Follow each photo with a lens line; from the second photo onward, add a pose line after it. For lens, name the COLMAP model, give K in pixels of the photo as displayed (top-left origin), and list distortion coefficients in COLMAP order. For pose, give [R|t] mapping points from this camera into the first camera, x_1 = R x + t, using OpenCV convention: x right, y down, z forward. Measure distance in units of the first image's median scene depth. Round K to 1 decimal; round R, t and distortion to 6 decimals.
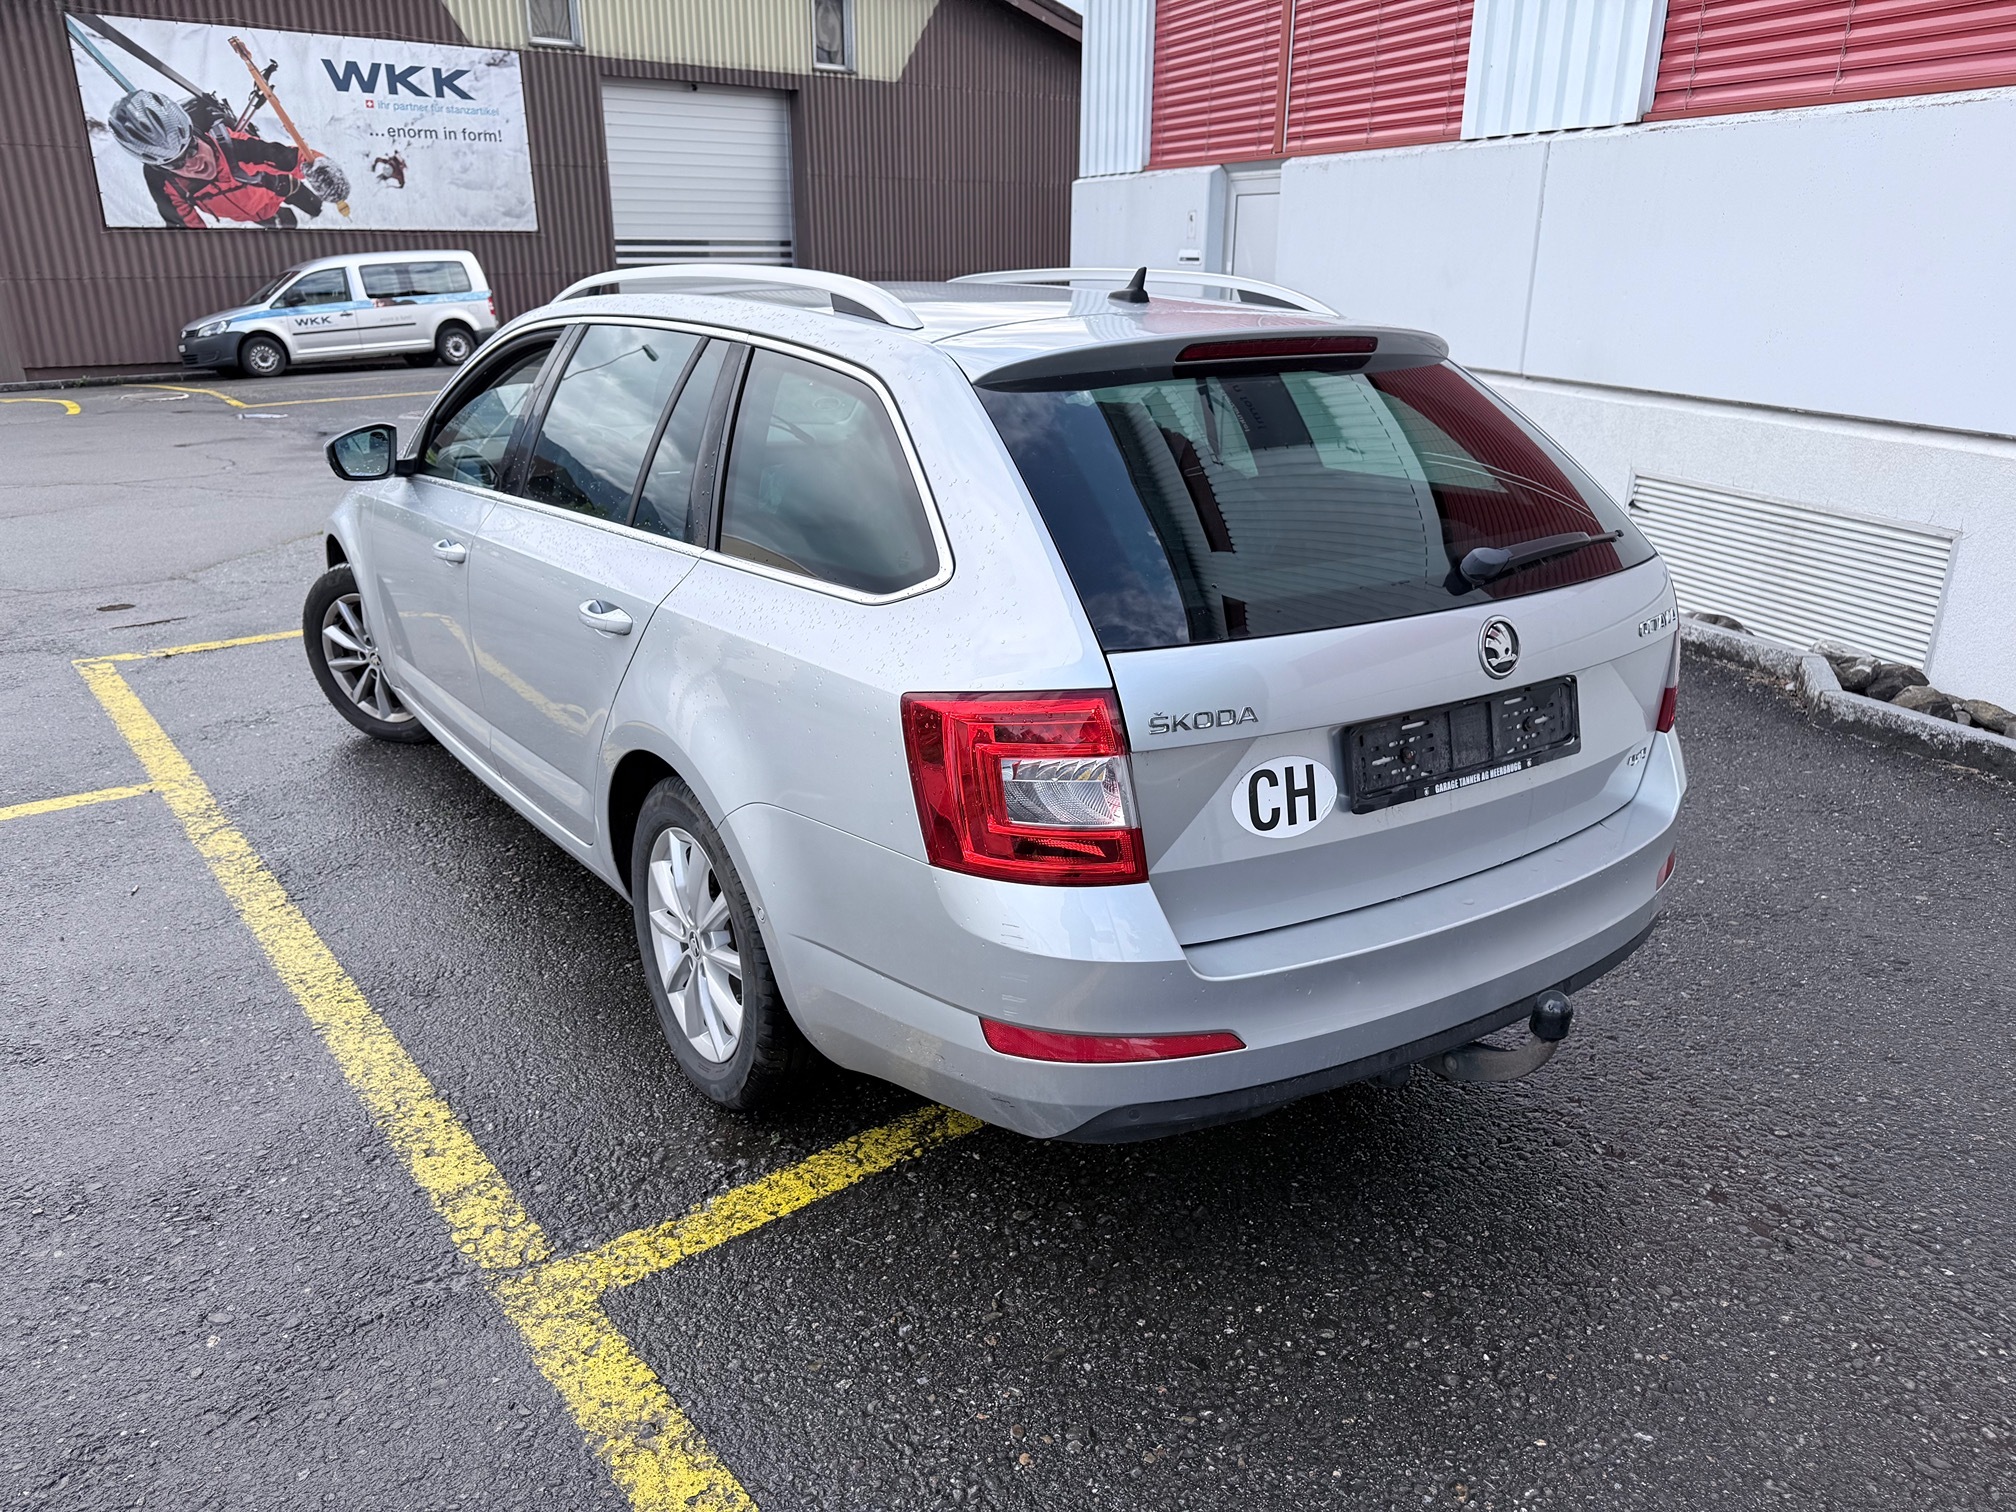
lens RADIAL K [[1430.5, 0, 1012.9], [0, 1430.5, 757.8], [0, 0, 1]] dist [0.011943, -0.015033]
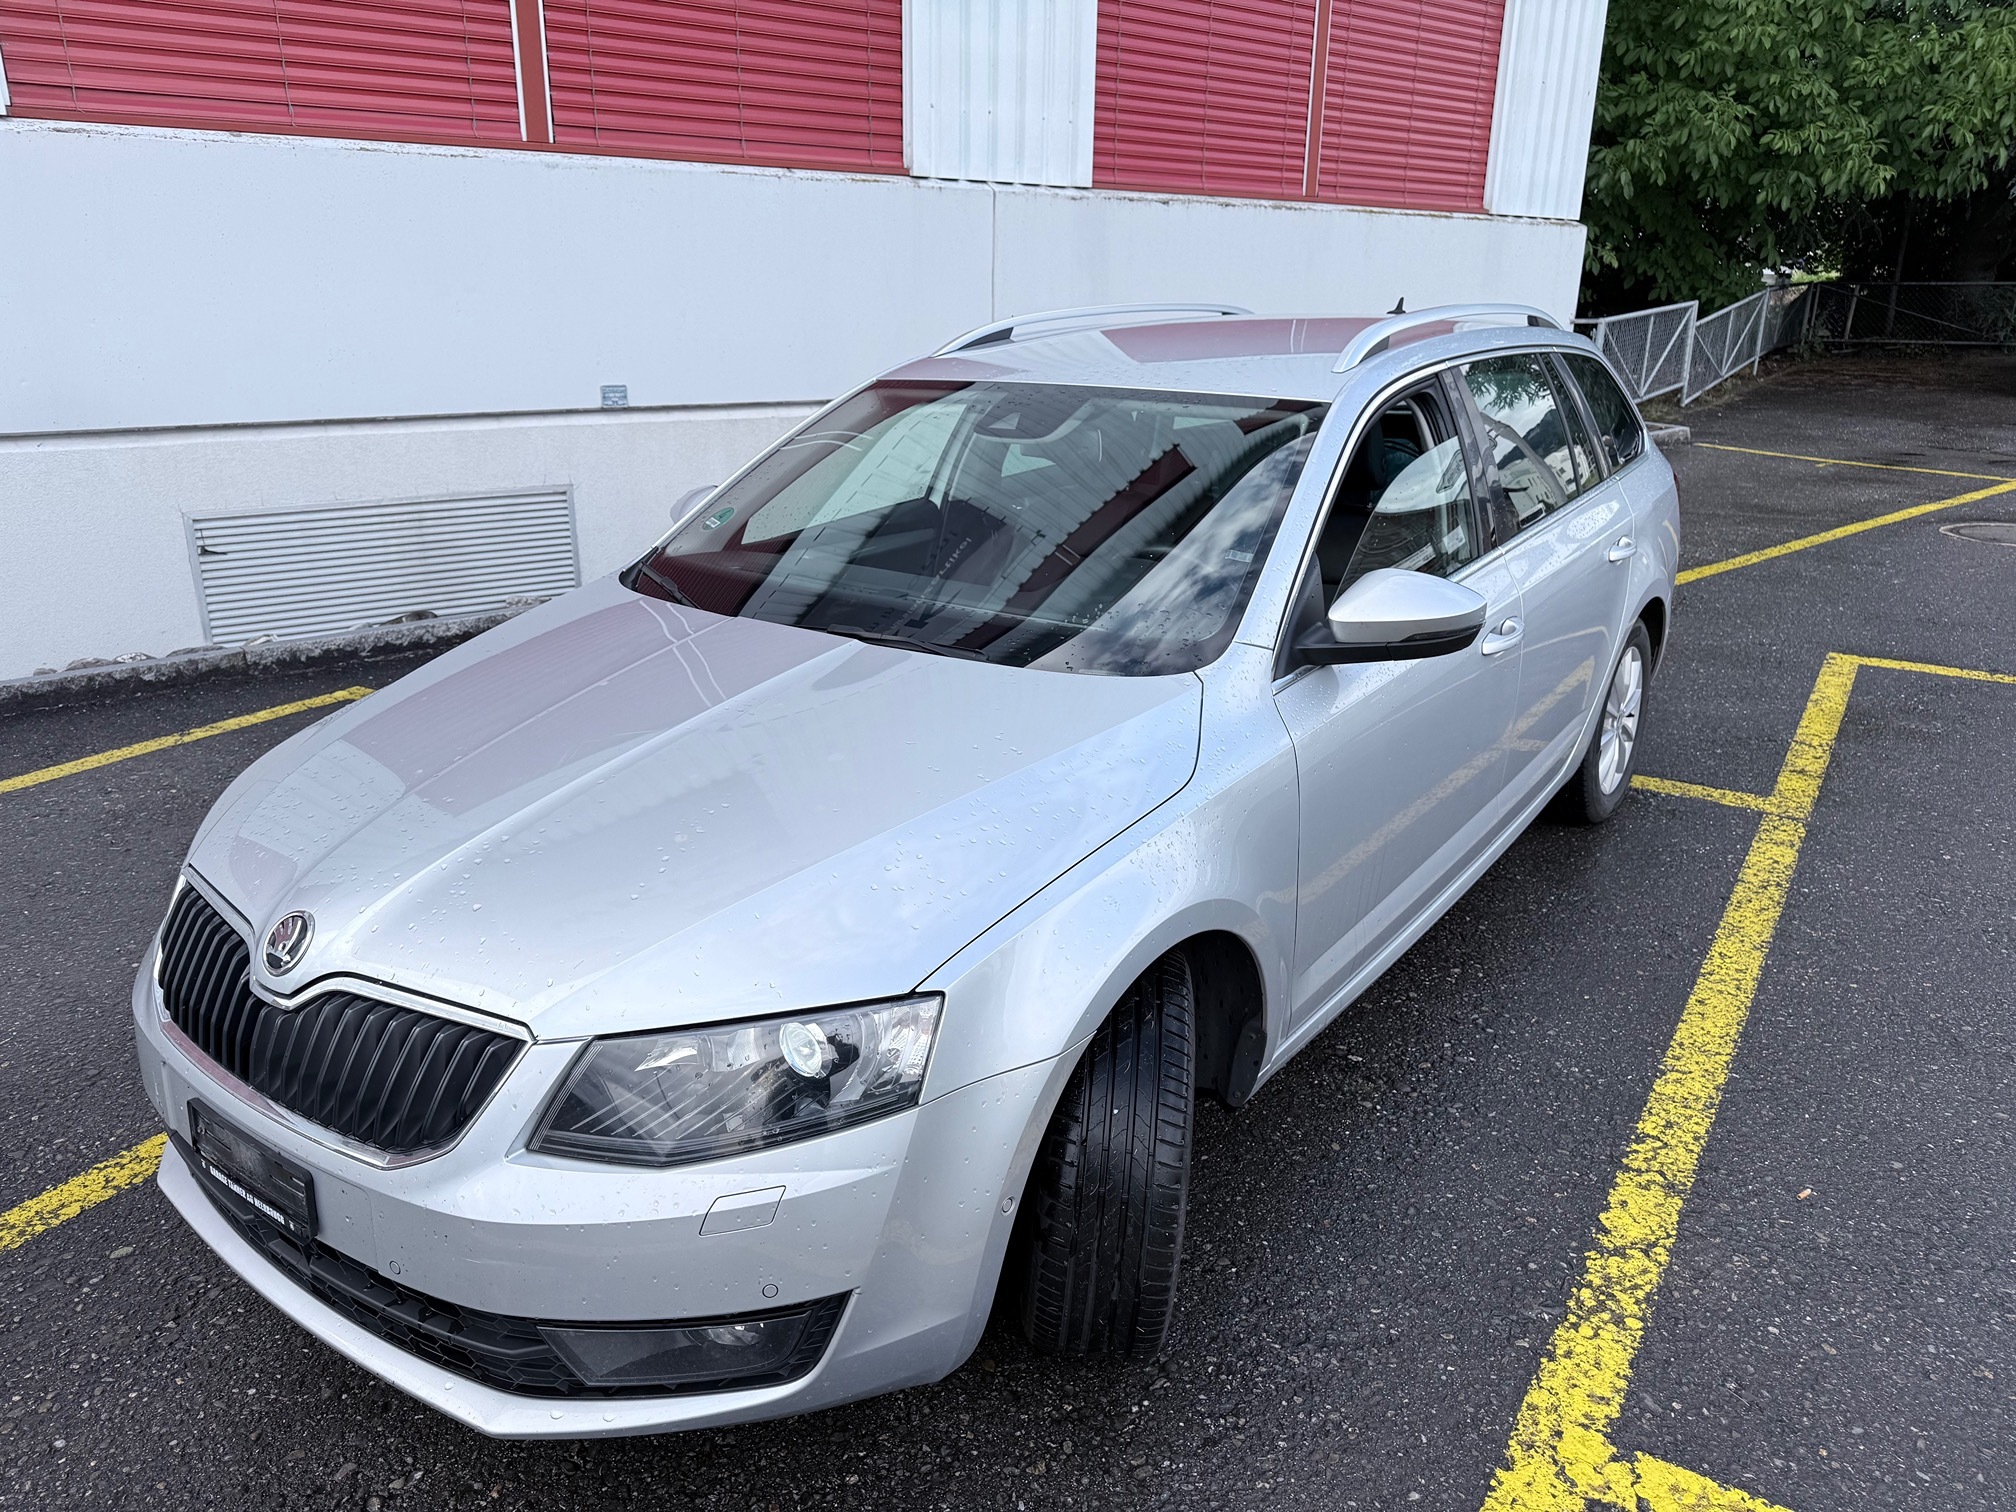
lens RADIAL K [[1430.5, 0, 1010.5], [0, 1430.5, 746.7], [0, 0, 1]] dist [0.011943, -0.015033]
pose [[-0.323428, -0.302351, 0.896648, -0.169556], [0.306732, 0.862914, 0.401616, -0.081412], [-0.895159, 0.404924, -0.186350, 0.224062]]
